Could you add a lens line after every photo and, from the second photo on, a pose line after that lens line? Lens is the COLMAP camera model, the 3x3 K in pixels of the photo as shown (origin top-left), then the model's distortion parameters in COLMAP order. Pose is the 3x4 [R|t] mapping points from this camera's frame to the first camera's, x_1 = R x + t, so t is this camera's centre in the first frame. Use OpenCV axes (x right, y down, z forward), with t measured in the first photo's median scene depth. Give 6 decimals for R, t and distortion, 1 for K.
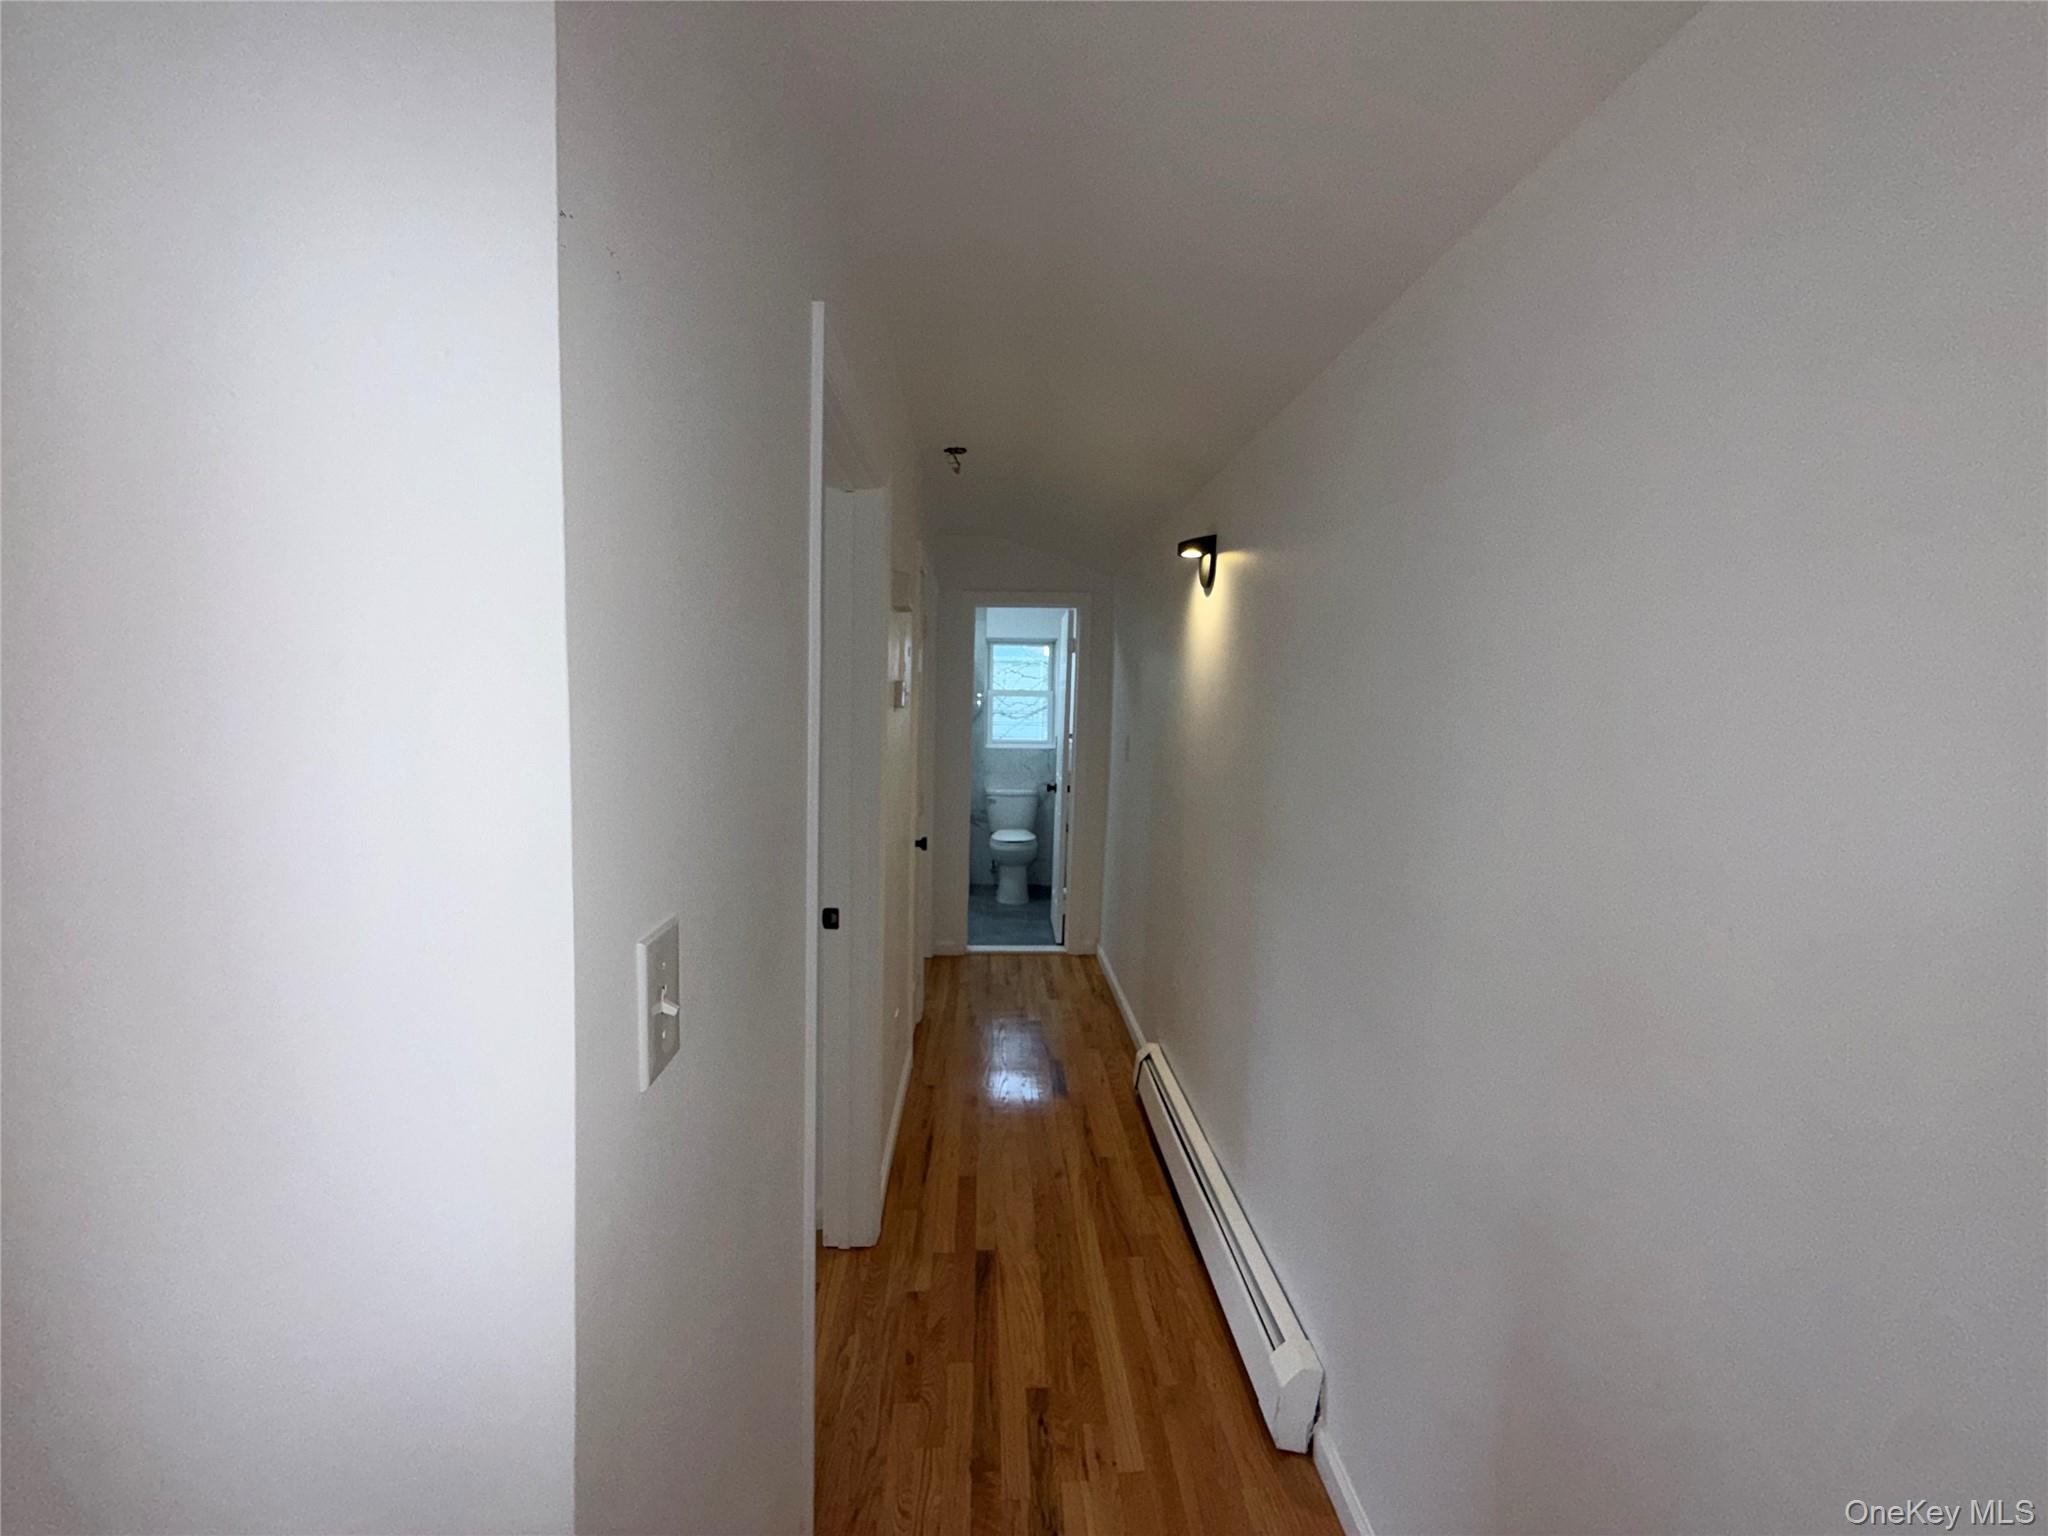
lens RADIAL K [[815.2, 0, 1018.3], [0, 815.2, 769.3], [0, 0, 1]] dist [-0.000222, 0.000043]
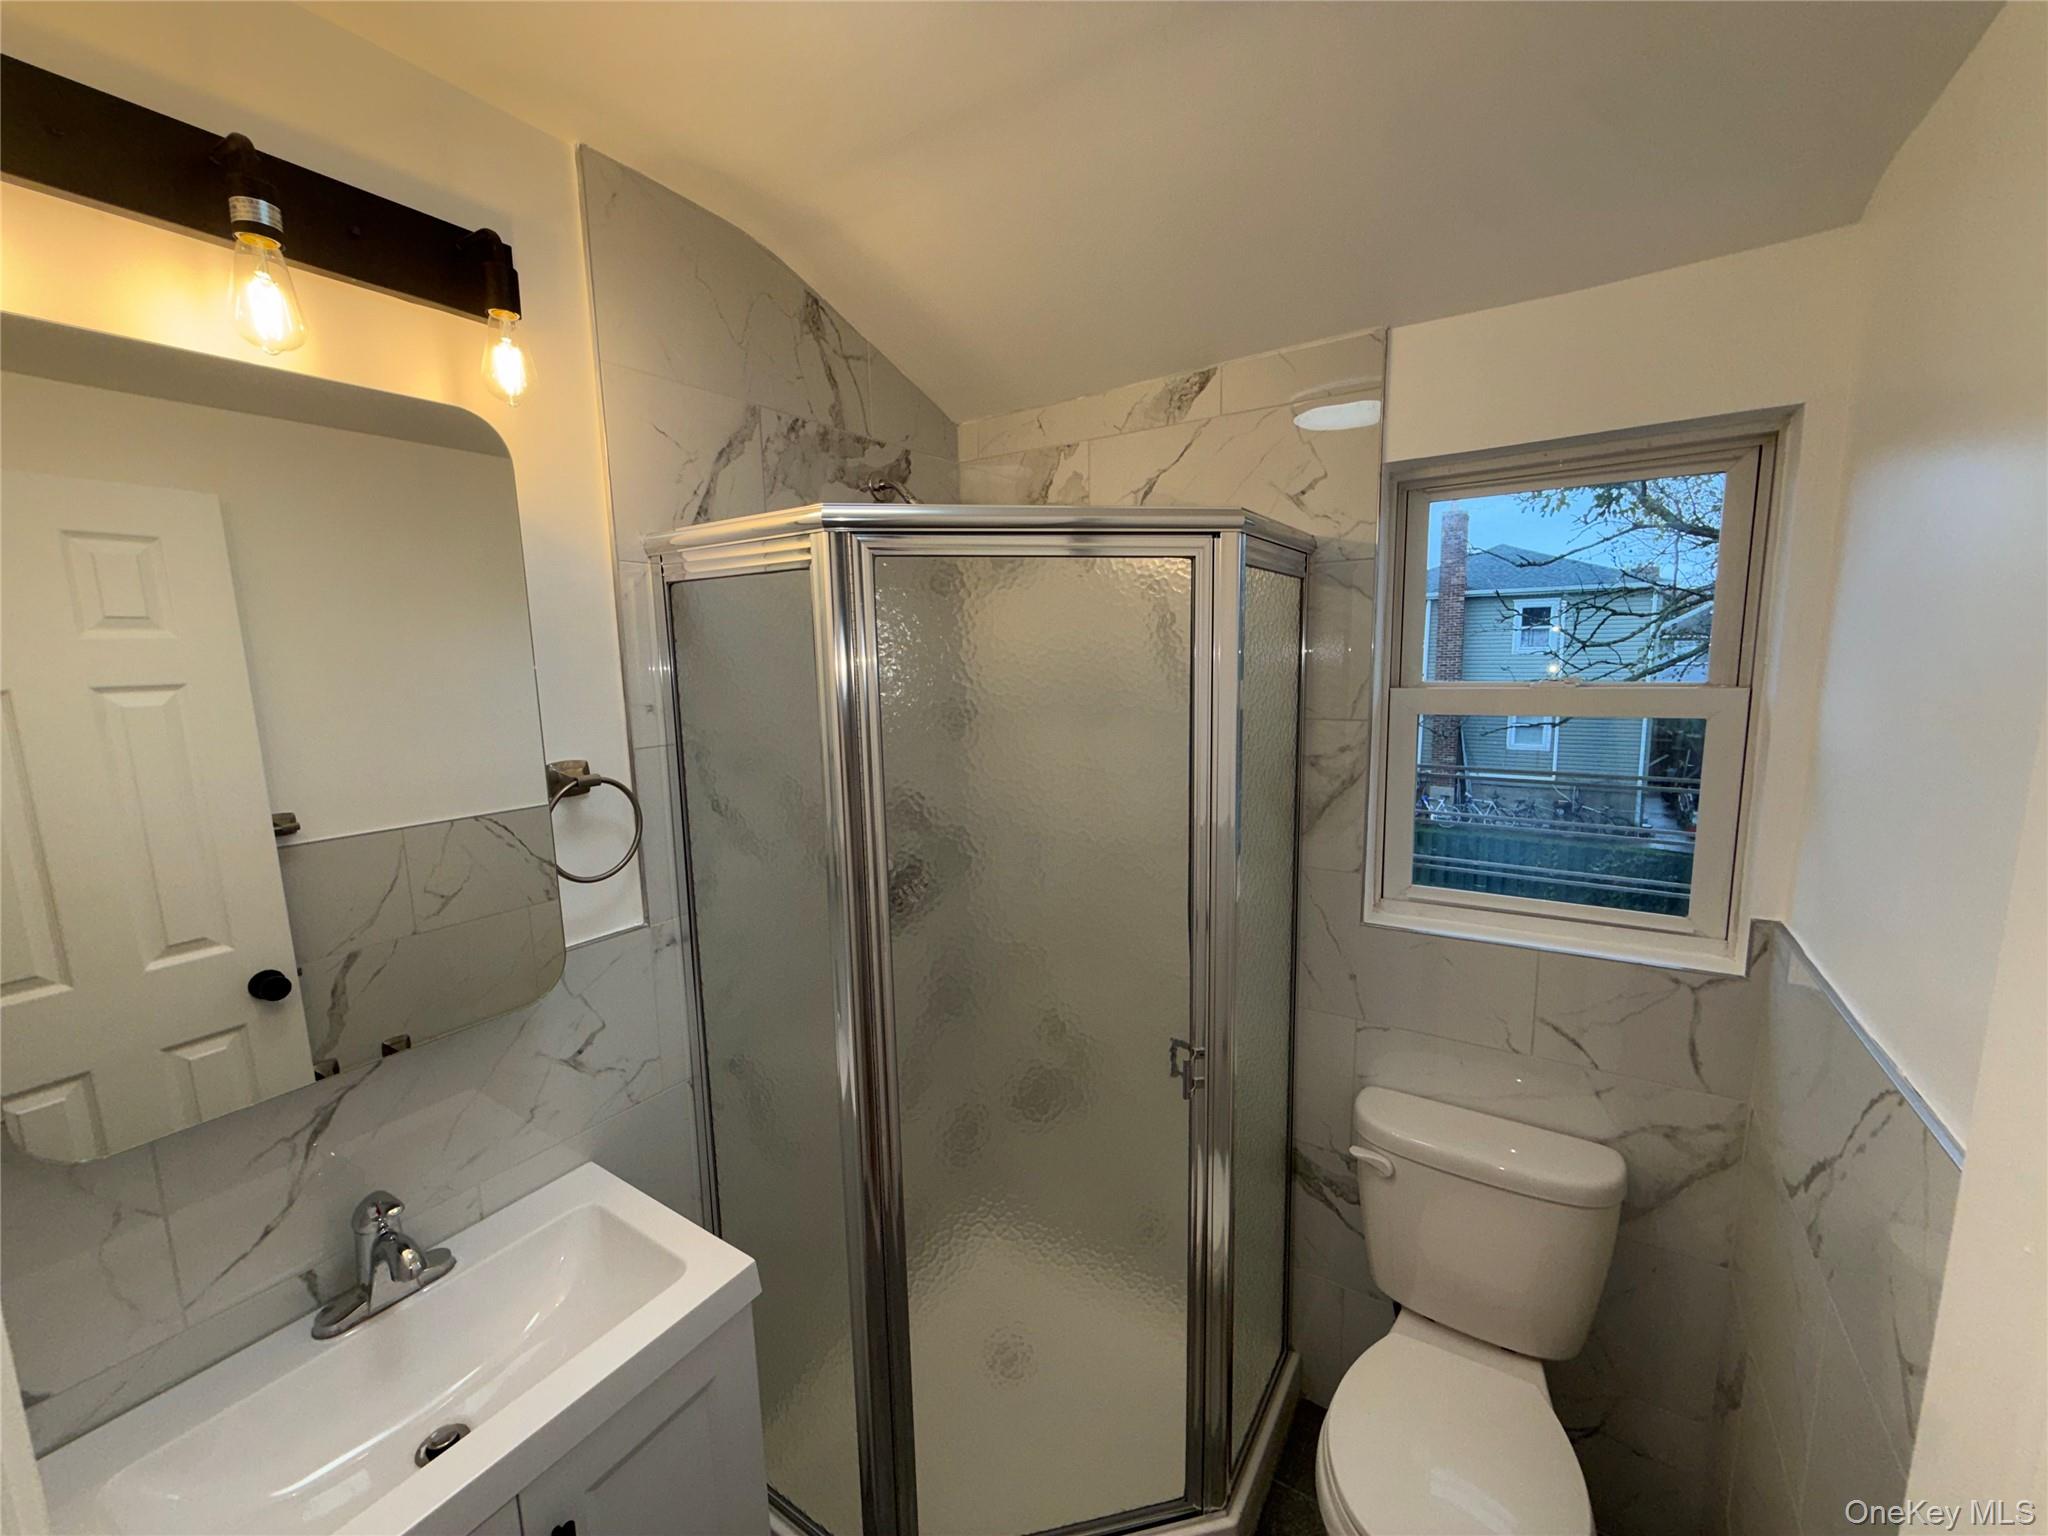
lens RADIAL K [[815.2, 0, 1018.3], [0, 815.2, 769.3], [0, 0, 1]] dist [-0.000222, 0.000043]
pose [[0.809949, 0.035187, -0.585444, 0.016794], [-0.004461, 0.998539, 0.053844, -0.083616], [0.586483, -0.040999, 0.808923, 0.745112]]
